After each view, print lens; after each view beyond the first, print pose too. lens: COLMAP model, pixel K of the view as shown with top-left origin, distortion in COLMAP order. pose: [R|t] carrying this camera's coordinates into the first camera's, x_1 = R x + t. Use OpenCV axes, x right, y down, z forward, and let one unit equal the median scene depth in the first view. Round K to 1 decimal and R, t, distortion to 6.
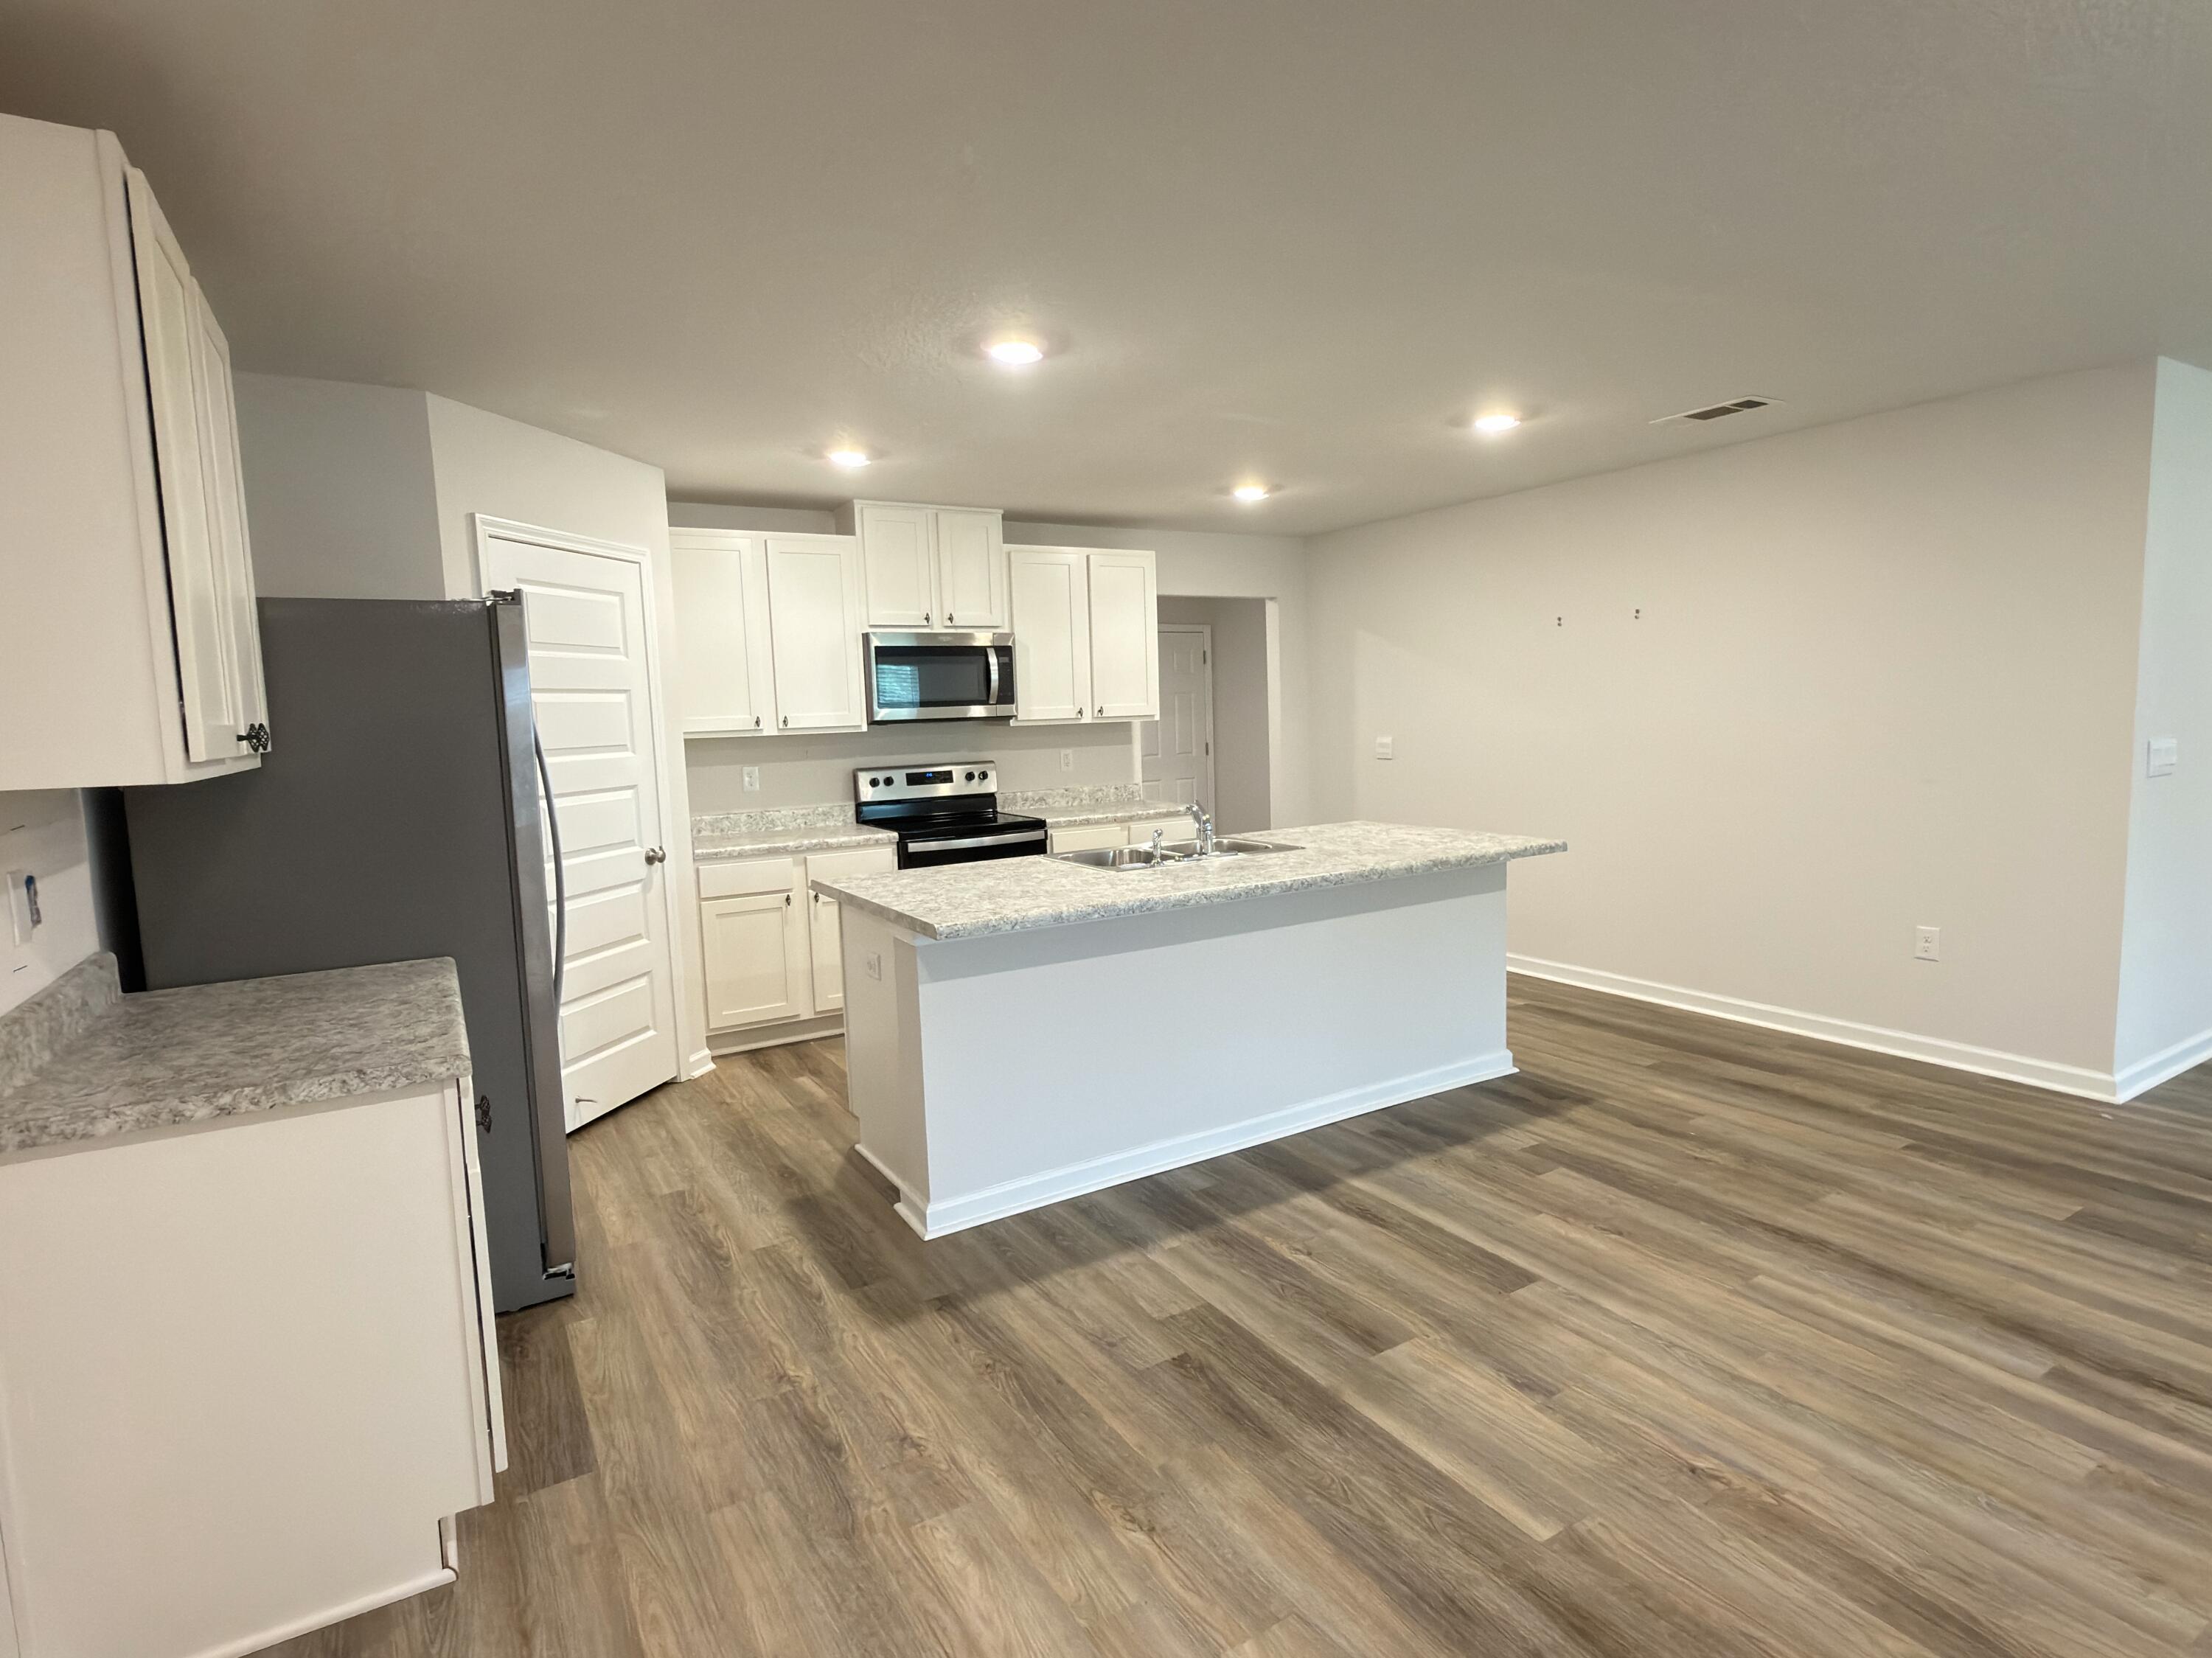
lens RADIAL K [[1137.2, 0, 1106.0], [0, 1137.2, 829.0], [0, 0, 1]] dist [-0.000746, -0.001143]
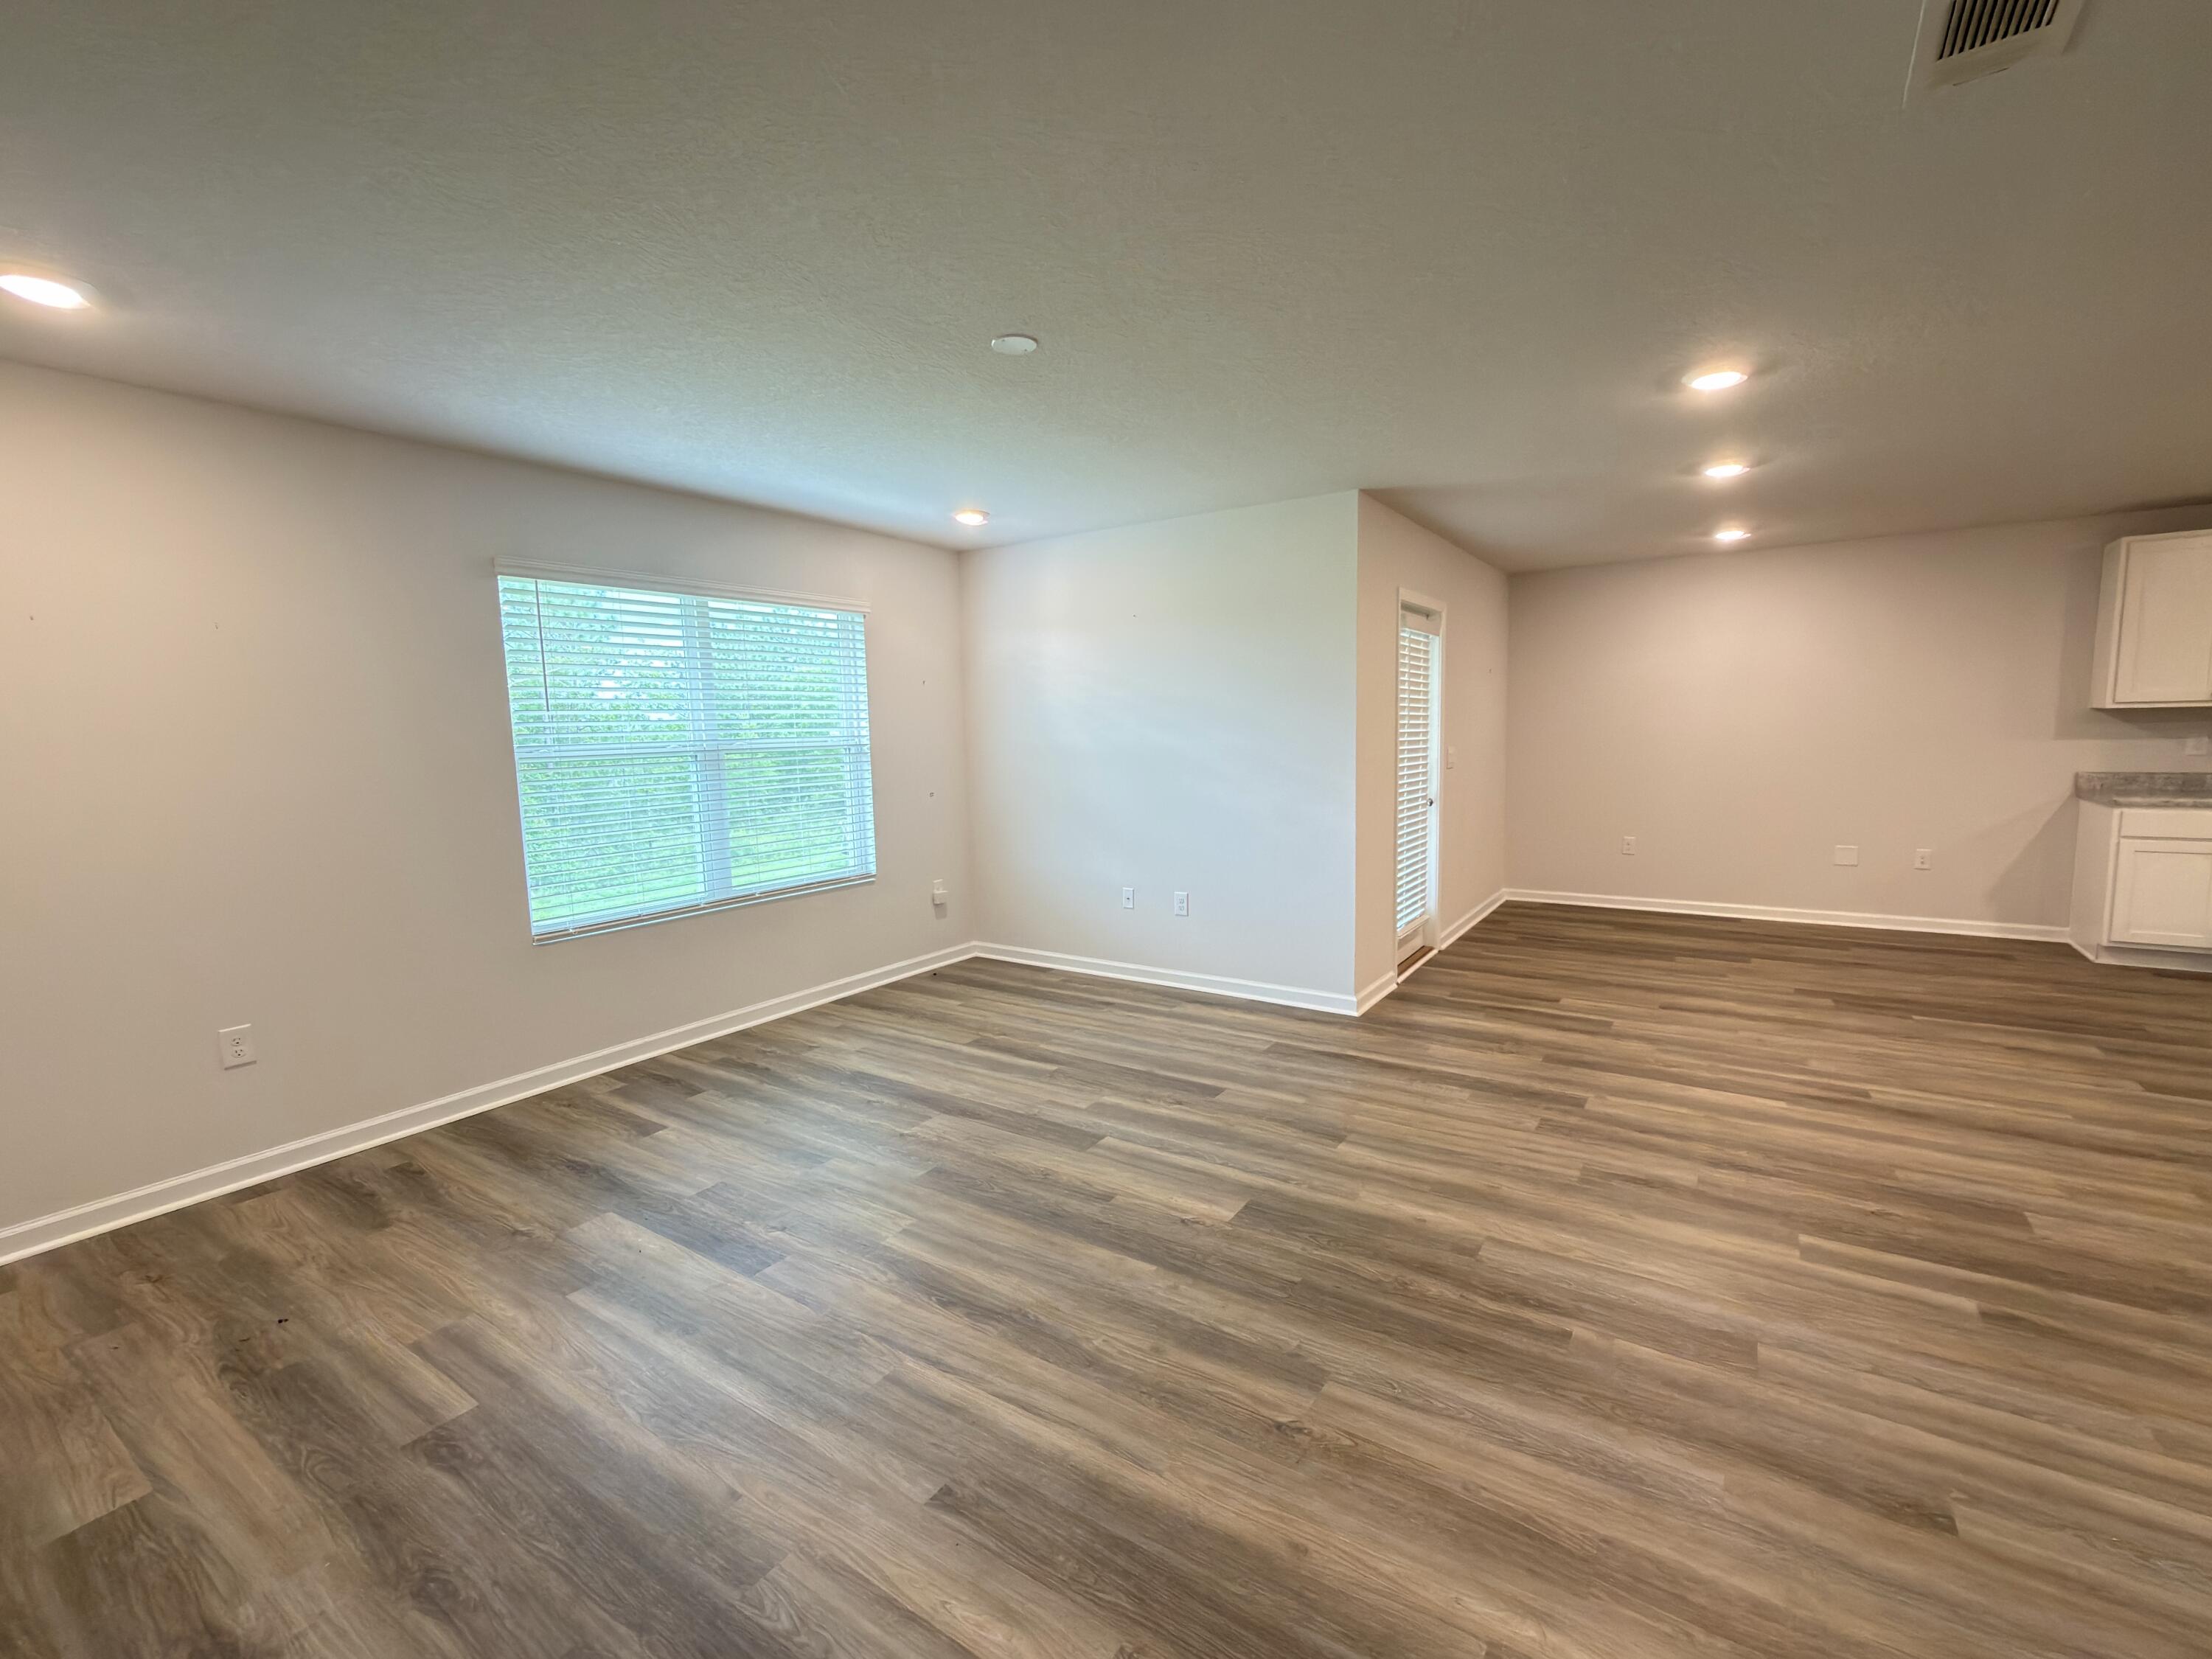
lens RADIAL K [[962.0, 0, 1106.0], [0, 962.0, 829.5], [0, 0, 1]] dist [0.000468, 0.000227]
pose [[-0.899467, 0.099592, -0.425488, 1.884030], [0.006401, 0.976582, 0.215053, -0.191024], [0.436941, 0.190709, -0.879041, 1.298259]]
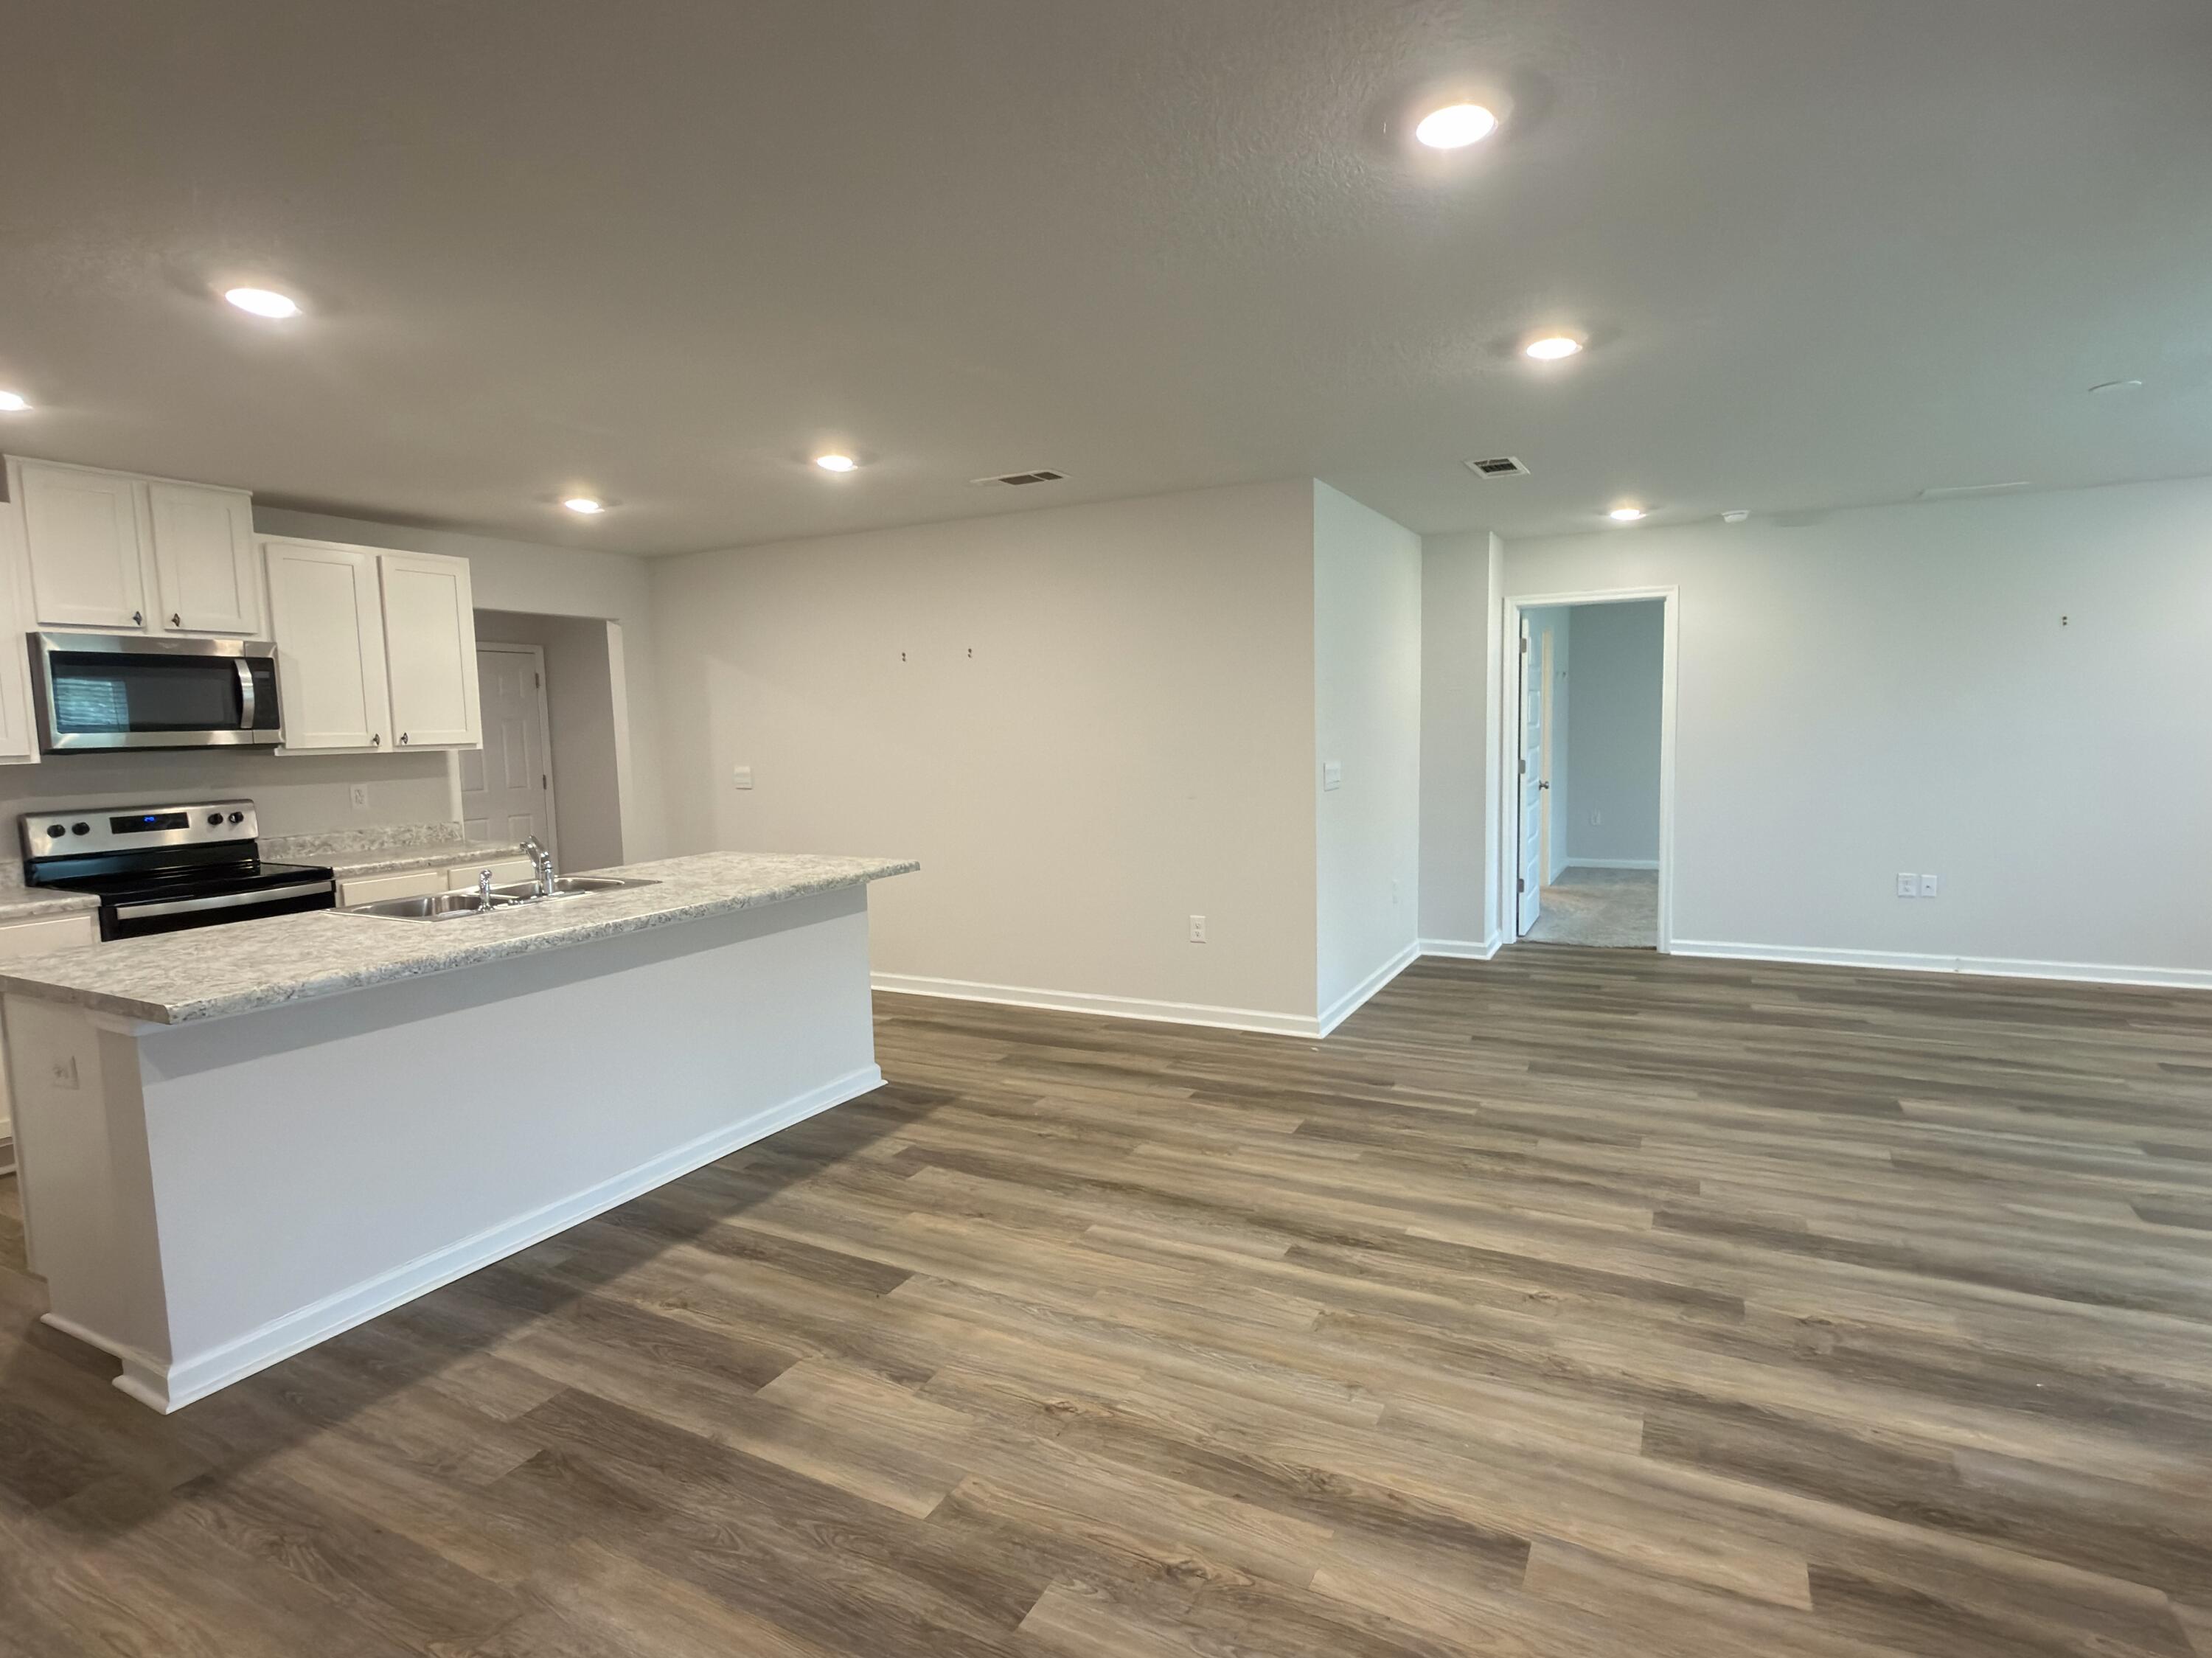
lens RADIAL K [[1135.9, 0, 1106.0], [0, 1135.9, 829.0], [0, 0, 1]] dist [-0.000180, 0.001477]
pose [[0.854267, -0.036605, 0.518544, 0.001158], [0.050147, 0.998668, -0.012115, 0.003233], [-0.517410, 0.036353, 0.854965, -0.011797]]
